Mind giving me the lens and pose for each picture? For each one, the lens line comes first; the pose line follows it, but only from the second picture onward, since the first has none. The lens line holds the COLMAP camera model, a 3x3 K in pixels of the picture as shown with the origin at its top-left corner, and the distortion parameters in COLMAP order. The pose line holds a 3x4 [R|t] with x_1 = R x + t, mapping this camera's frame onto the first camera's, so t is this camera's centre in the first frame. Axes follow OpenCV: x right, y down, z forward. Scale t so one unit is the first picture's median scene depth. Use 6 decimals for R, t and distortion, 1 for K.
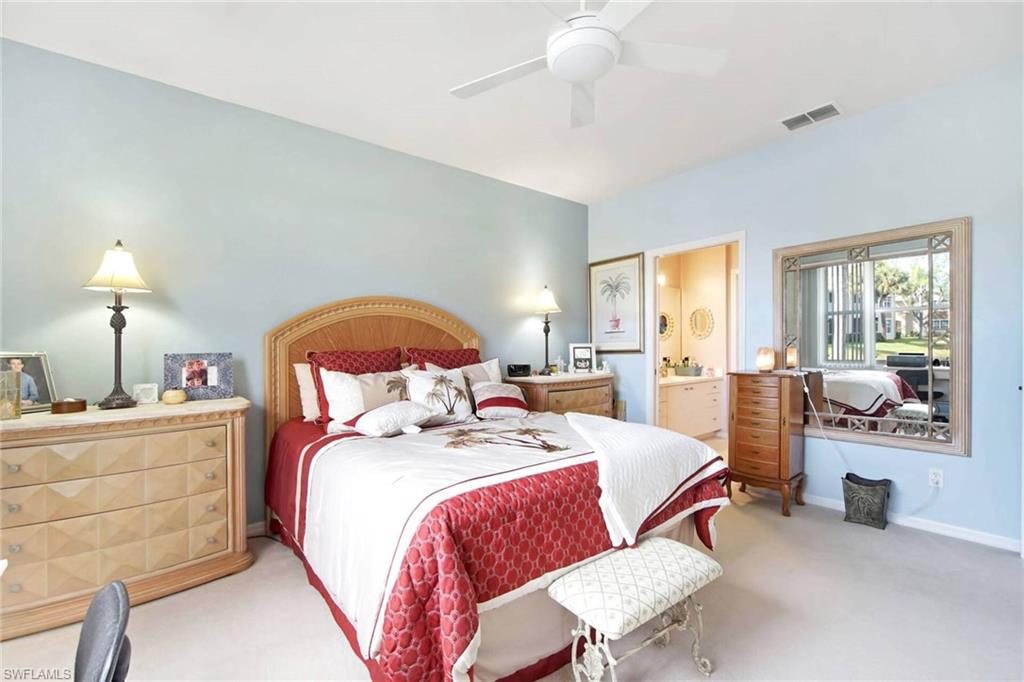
lens RADIAL K [[444.7, 0, 511.6], [0, 444.7, 355.8], [0, 0, 1]] dist [-0.013760, 0.000512]
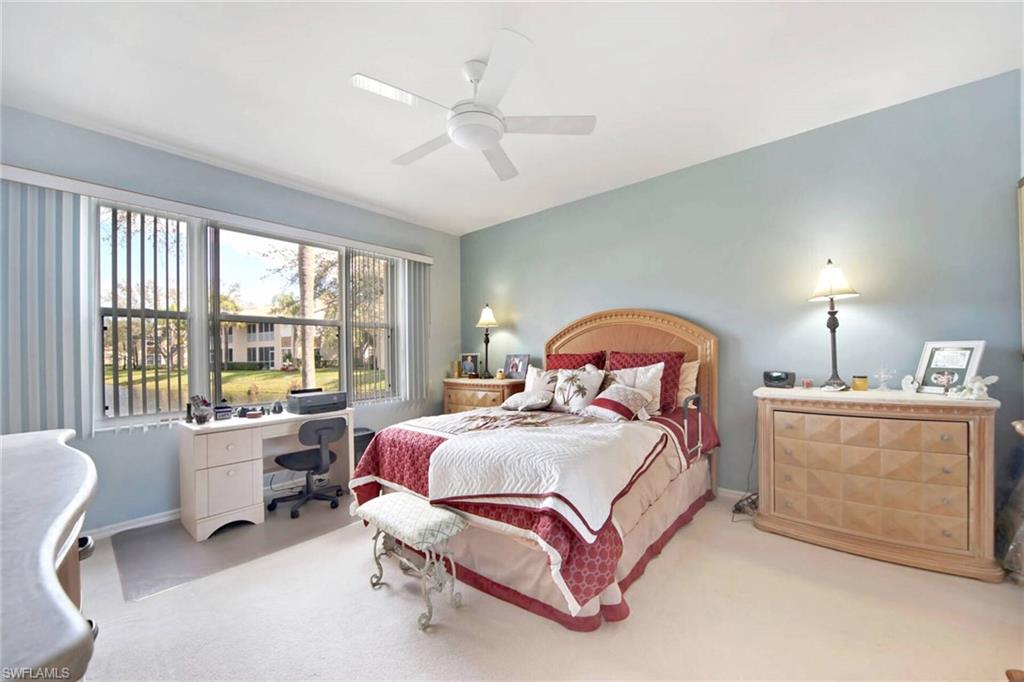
lens RADIAL K [[393.4, 0, 511.6], [0, 393.4, 356.2], [0, 0, 1]] dist [0.000039, 0.000001]
pose [[0.180062, 0.015022, -0.983541, 0.912108], [-0.005412, 0.999883, 0.014281, -0.022188], [0.983640, 0.002752, 0.180122, 0.629030]]
